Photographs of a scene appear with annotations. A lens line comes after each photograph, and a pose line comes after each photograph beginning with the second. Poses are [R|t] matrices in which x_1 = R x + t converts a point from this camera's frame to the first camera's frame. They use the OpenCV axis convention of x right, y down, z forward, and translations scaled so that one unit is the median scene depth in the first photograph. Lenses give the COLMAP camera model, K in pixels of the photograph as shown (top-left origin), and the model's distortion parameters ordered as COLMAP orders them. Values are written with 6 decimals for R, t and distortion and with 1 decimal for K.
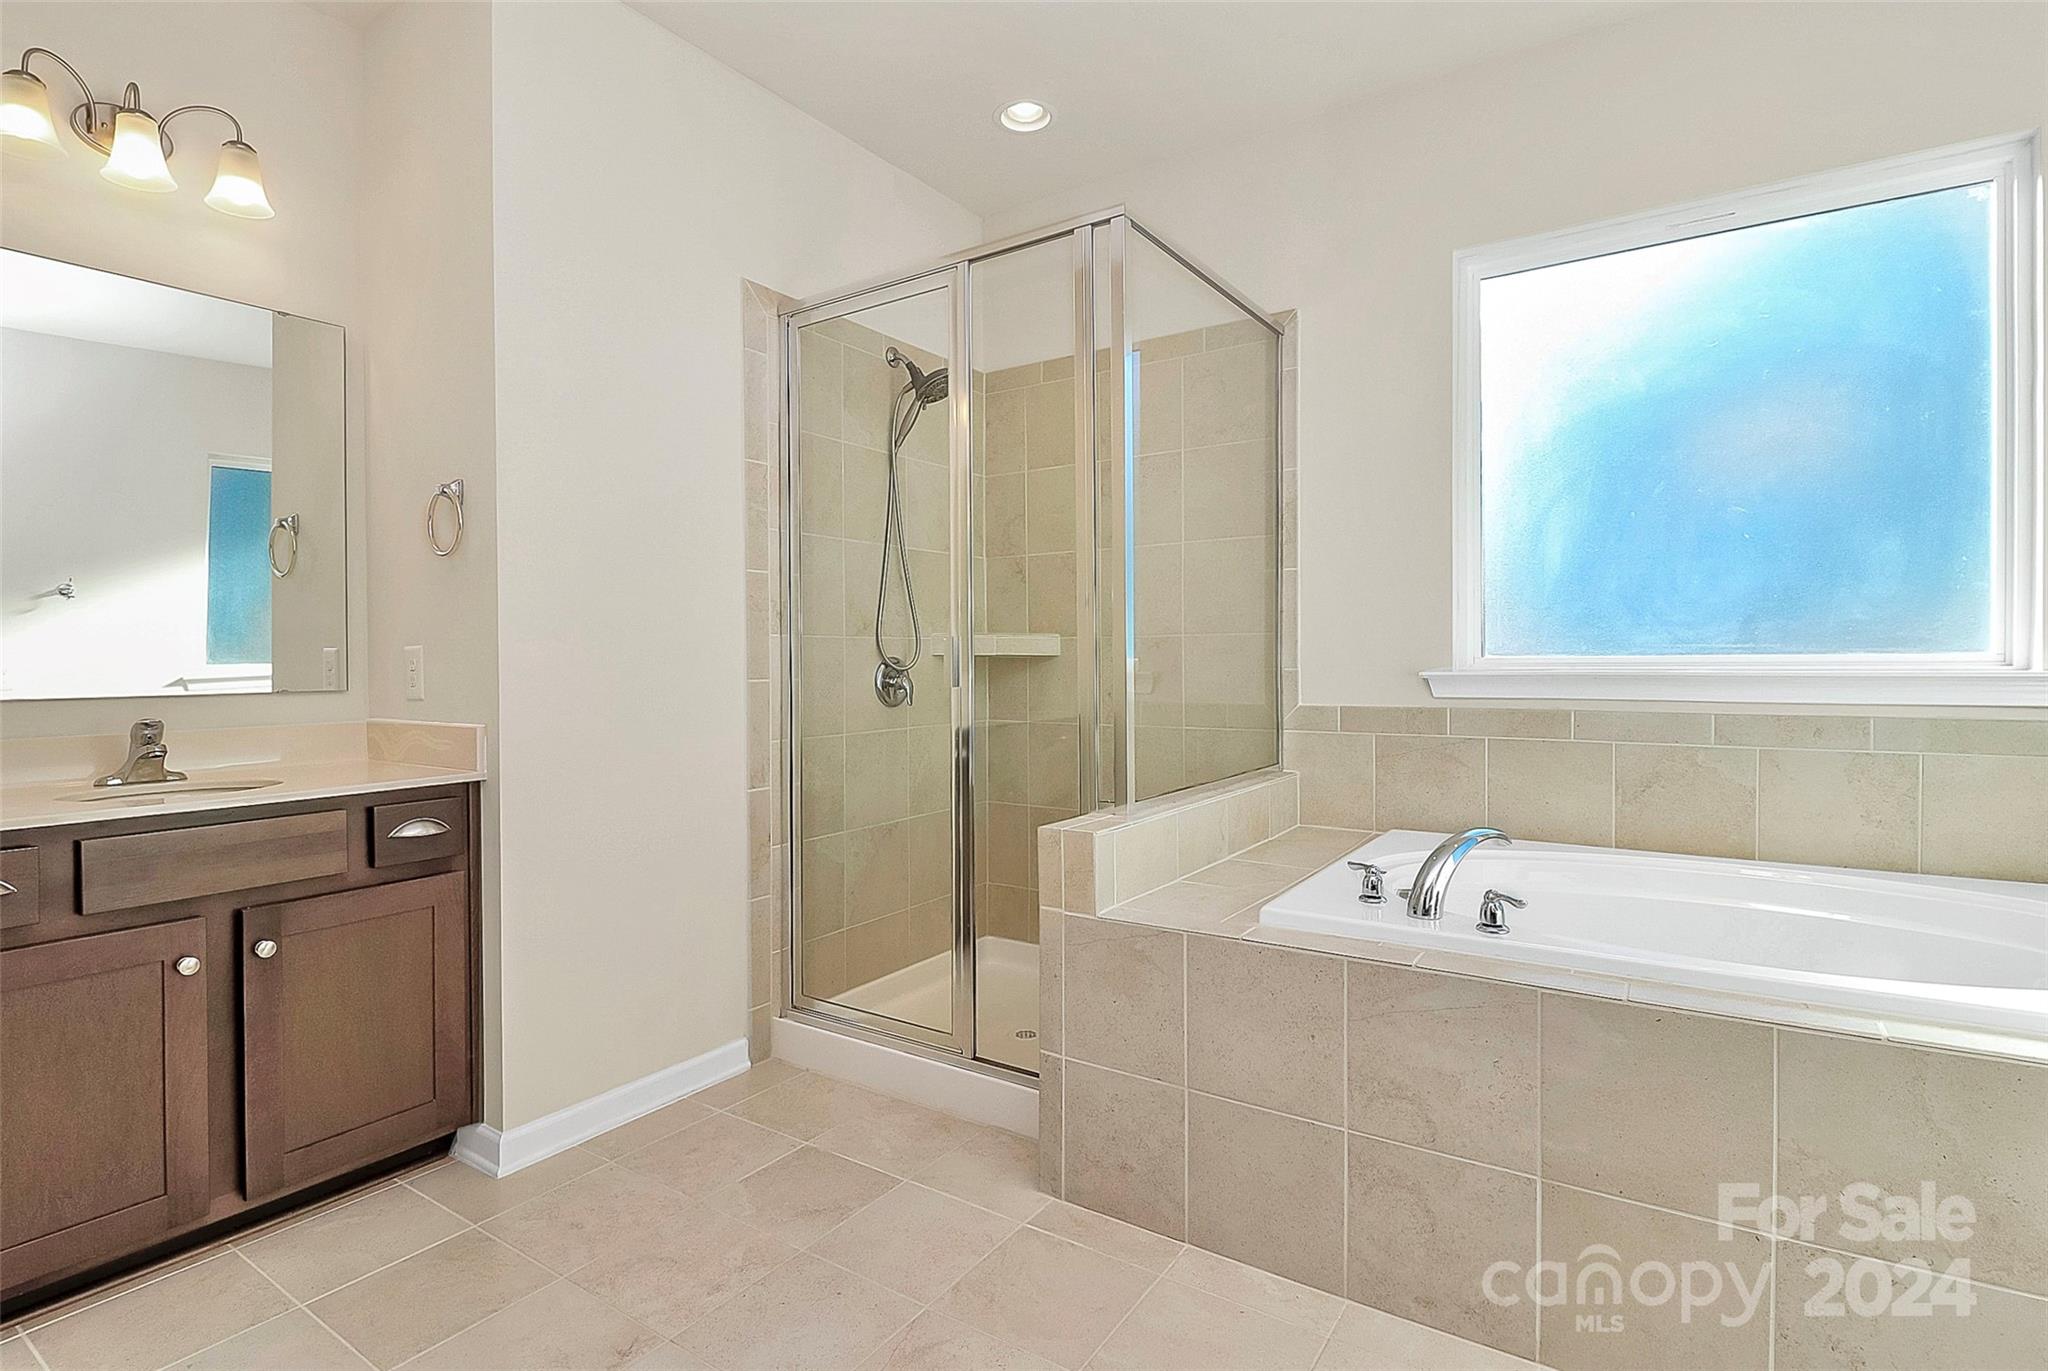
lens RADIAL K [[966.1, 0, 1044.4], [0, 966.1, 667.4], [0, 0, 1]] dist [0.003293, -0.010148]
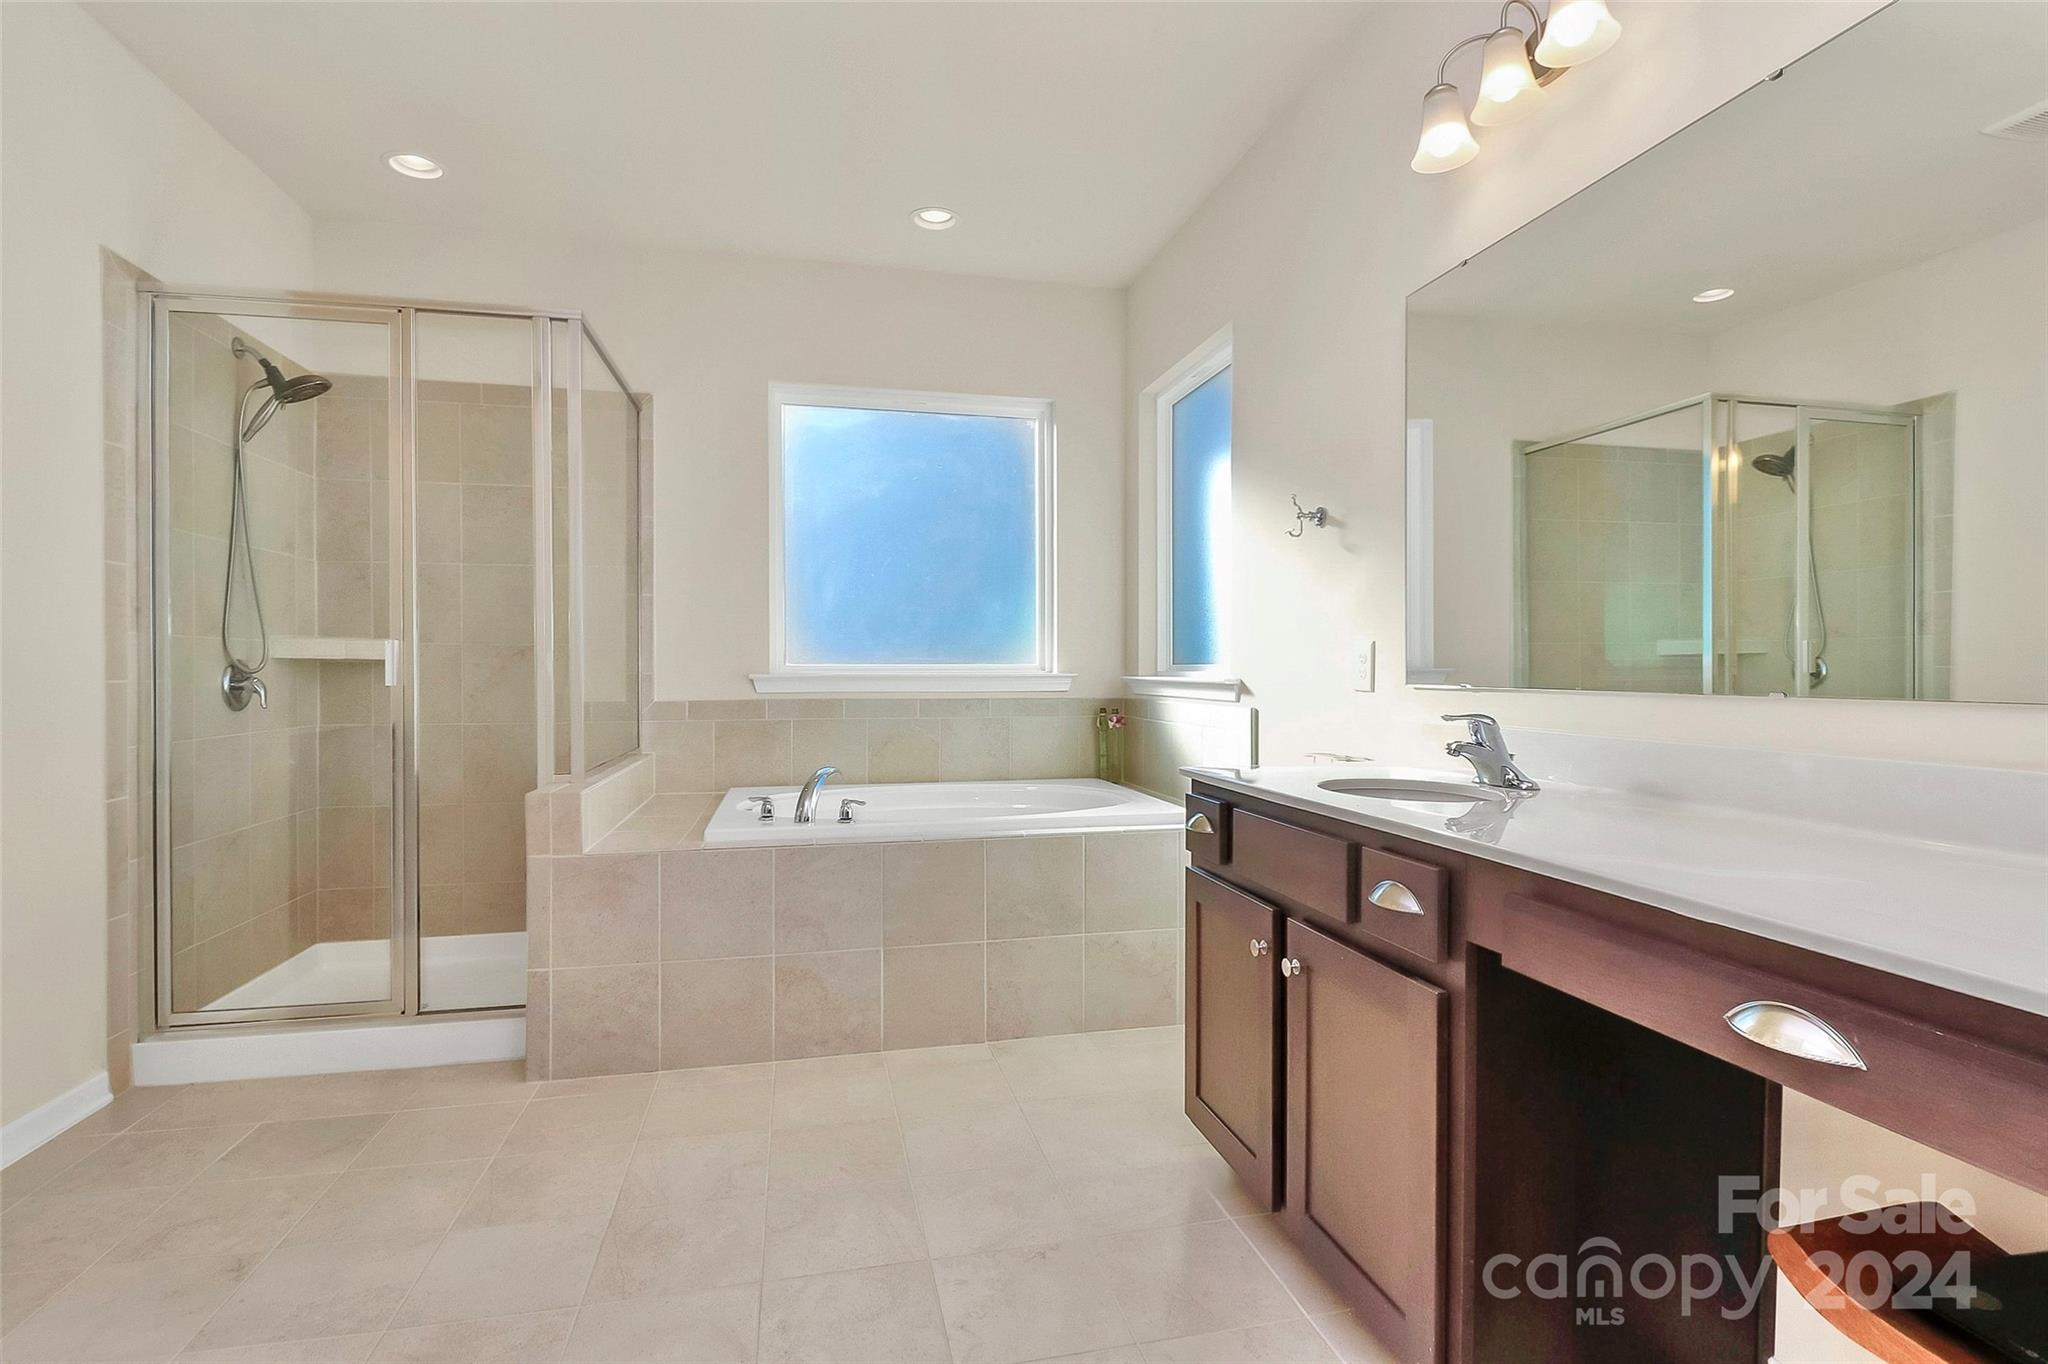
lens RADIAL K [[966.1, 0, 1017.5], [0, 966.1, 678.2], [0, 0, 1]] dist [0.003293, -0.010148]
pose [[0.690578, -0.000402, 0.723258, -0.360143], [0.003132, 0.999992, -0.002436, 0.014992], [-0.723251, 0.003948, 0.690574, -0.255062]]
